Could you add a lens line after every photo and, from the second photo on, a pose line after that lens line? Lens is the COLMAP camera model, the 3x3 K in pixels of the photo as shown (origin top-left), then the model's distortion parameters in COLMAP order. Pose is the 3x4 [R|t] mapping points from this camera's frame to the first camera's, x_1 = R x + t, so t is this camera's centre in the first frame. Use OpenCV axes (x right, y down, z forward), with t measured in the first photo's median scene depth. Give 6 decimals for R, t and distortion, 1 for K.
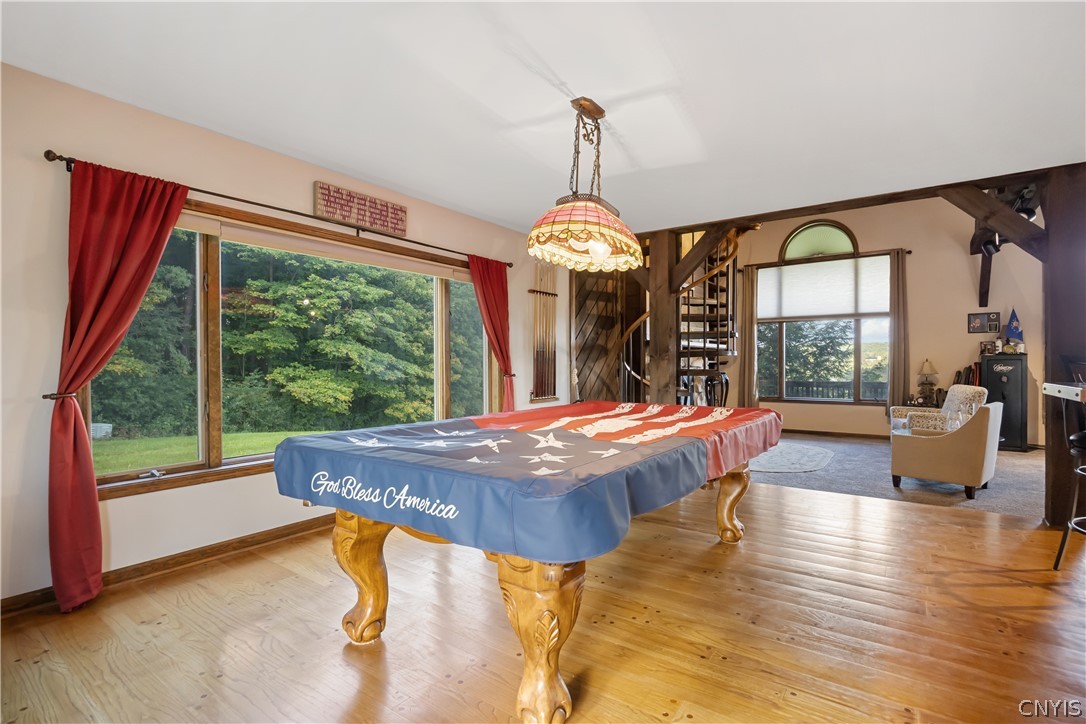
lens RADIAL K [[525.1, 0, 546.0], [0, 525.1, 363.4], [0, 0, 1]] dist [-0.000601, -0.000130]
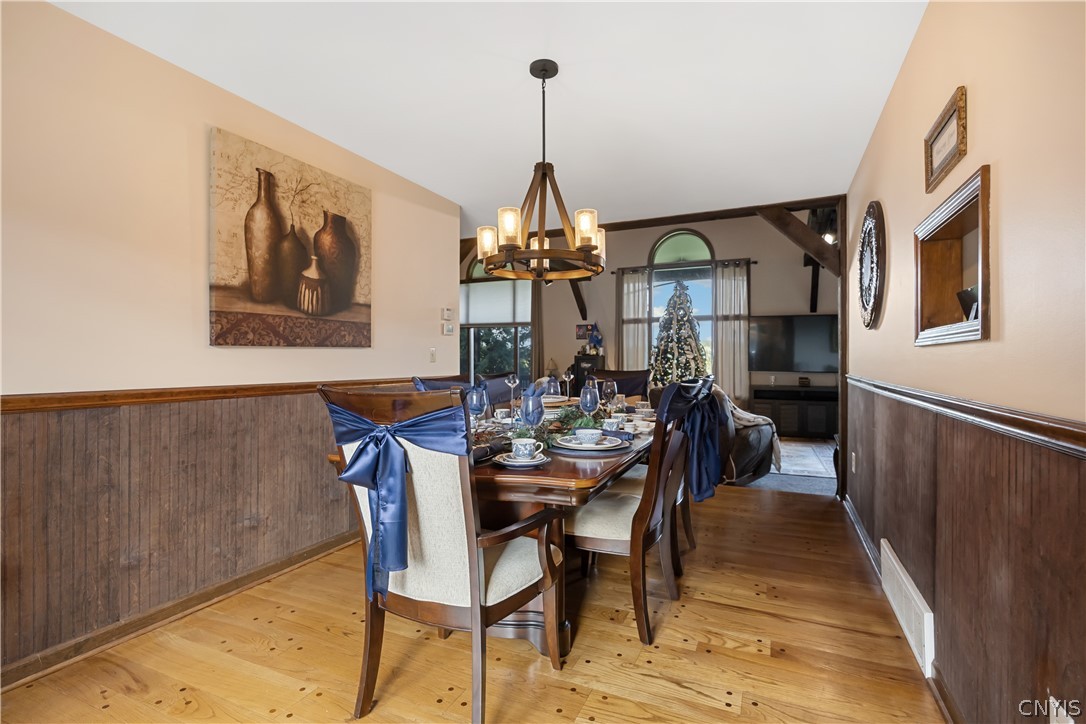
lens RADIAL K [[525.1, 0, 539.6], [0, 525.1, 362.3], [0, 0, 1]] dist [-0.000601, -0.000130]
pose [[0.983650, 0.003854, 0.180051, 0.431666], [-0.004834, 0.999976, 0.005004, -0.004357], [-0.180027, -0.005793, 0.983645, -0.286824]]
